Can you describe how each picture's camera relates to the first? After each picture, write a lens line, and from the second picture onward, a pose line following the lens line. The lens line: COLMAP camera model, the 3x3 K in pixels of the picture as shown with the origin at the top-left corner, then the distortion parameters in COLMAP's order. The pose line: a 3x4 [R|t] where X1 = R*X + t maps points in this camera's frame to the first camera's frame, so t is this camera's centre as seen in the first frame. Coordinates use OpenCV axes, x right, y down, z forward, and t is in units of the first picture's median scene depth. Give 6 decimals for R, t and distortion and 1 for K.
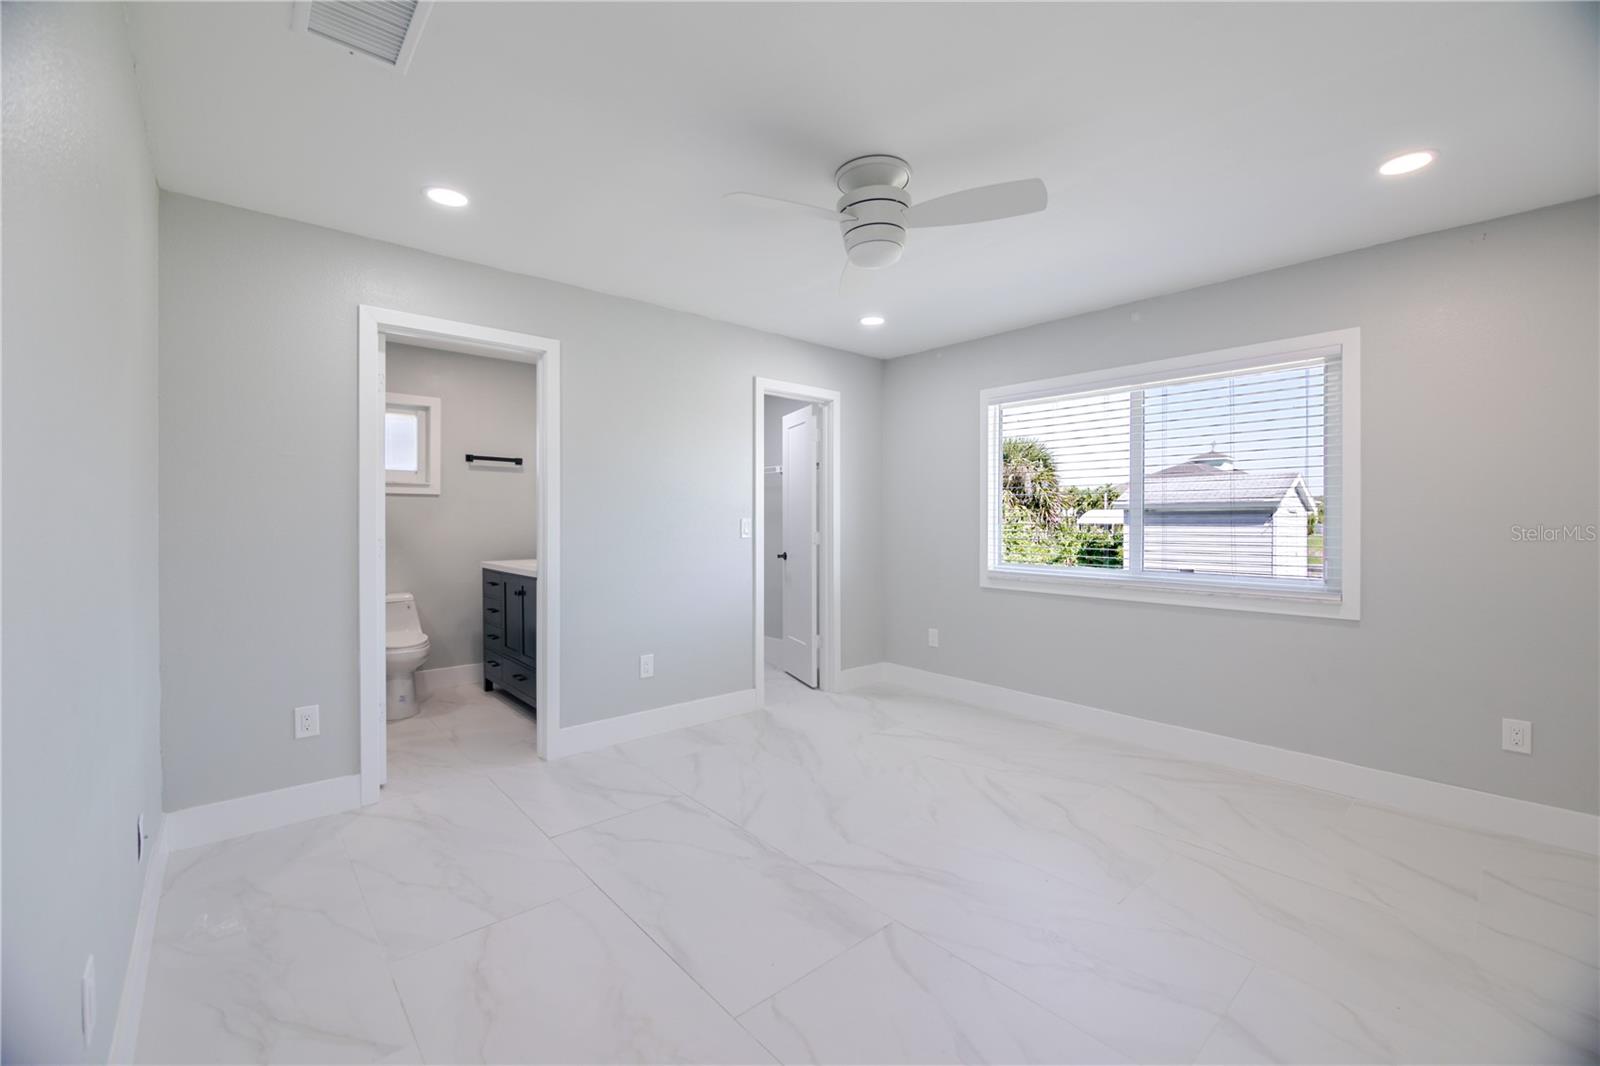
lens RADIAL K [[654.2, 0, 796.2], [0, 654.2, 519.8], [0, 0, 1]] dist [-0.007539, -0.001820]
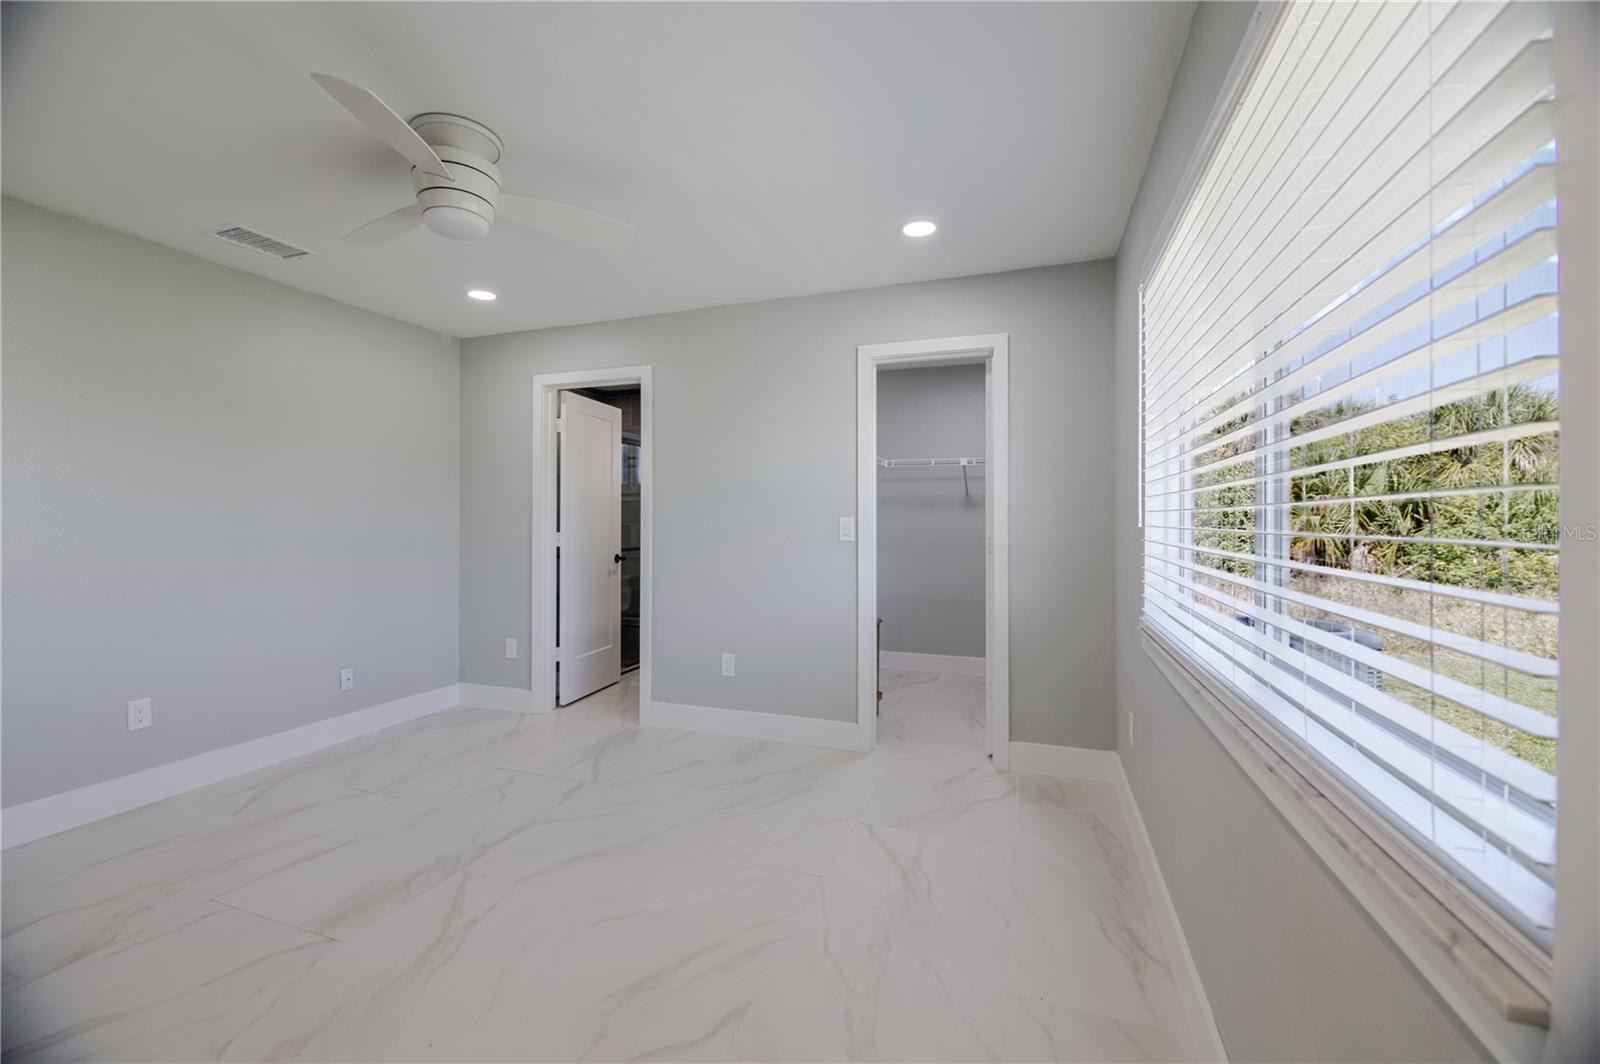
lens RADIAL K [[654.2, 0, 802.3], [0, 654.2, 511.9], [0, 0, 1]] dist [-0.007539, -0.001820]
pose [[0.496502, -0.013381, -0.867932, 0.744167], [-0.000578, 0.999876, -0.015746, 0.004374], [0.868035, 0.008320, 0.496433, 0.633139]]
